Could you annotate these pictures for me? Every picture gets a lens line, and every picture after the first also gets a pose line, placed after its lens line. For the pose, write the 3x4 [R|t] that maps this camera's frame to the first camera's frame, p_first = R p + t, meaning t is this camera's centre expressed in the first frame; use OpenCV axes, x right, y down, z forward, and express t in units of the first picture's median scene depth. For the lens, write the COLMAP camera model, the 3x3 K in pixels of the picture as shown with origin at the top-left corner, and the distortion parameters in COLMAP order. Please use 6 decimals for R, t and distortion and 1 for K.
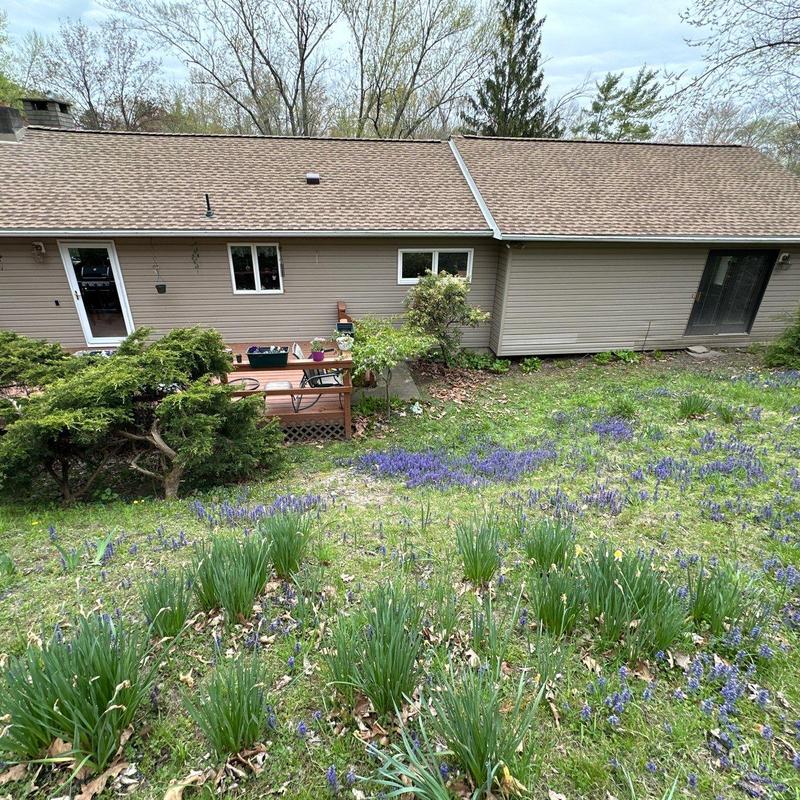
lens RADIAL K [[455.6, 0, 400.0], [0, 455.6, 400.0], [0, 0, 1]] dist [-0.000714, -0.001589]
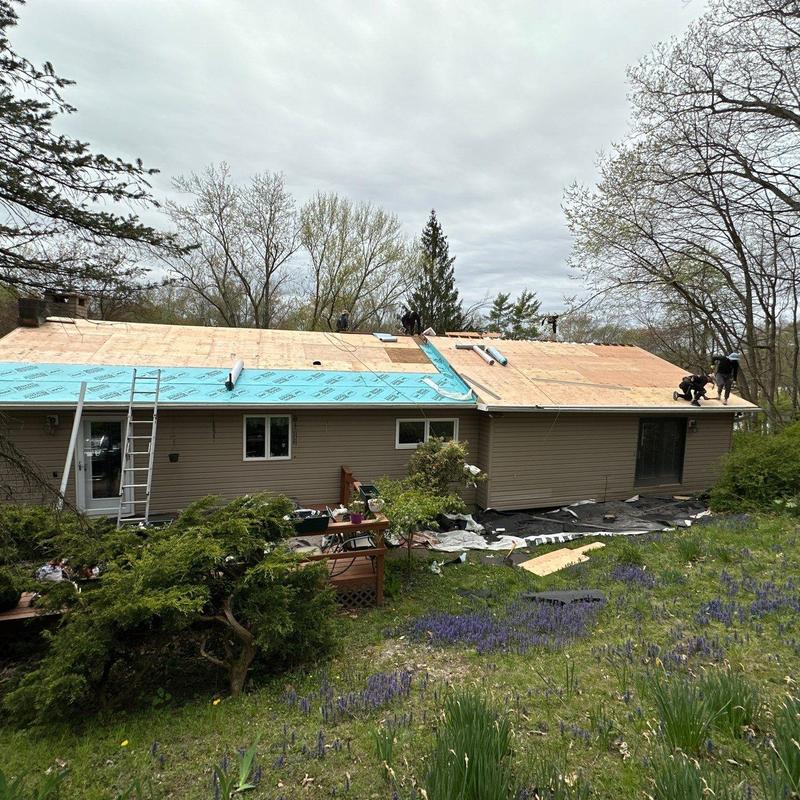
lens RADIAL K [[423.4, 0, 400.0], [0, 423.4, 400.0], [0, 0, 1]] dist [-0.002666, 0.000605]
pose [[0.987546, 0.000417, 0.157328, -0.161323], [0.055403, 0.935021, -0.350238, -0.004333], [-0.147251, 0.354593, 0.923353, 0.002745]]
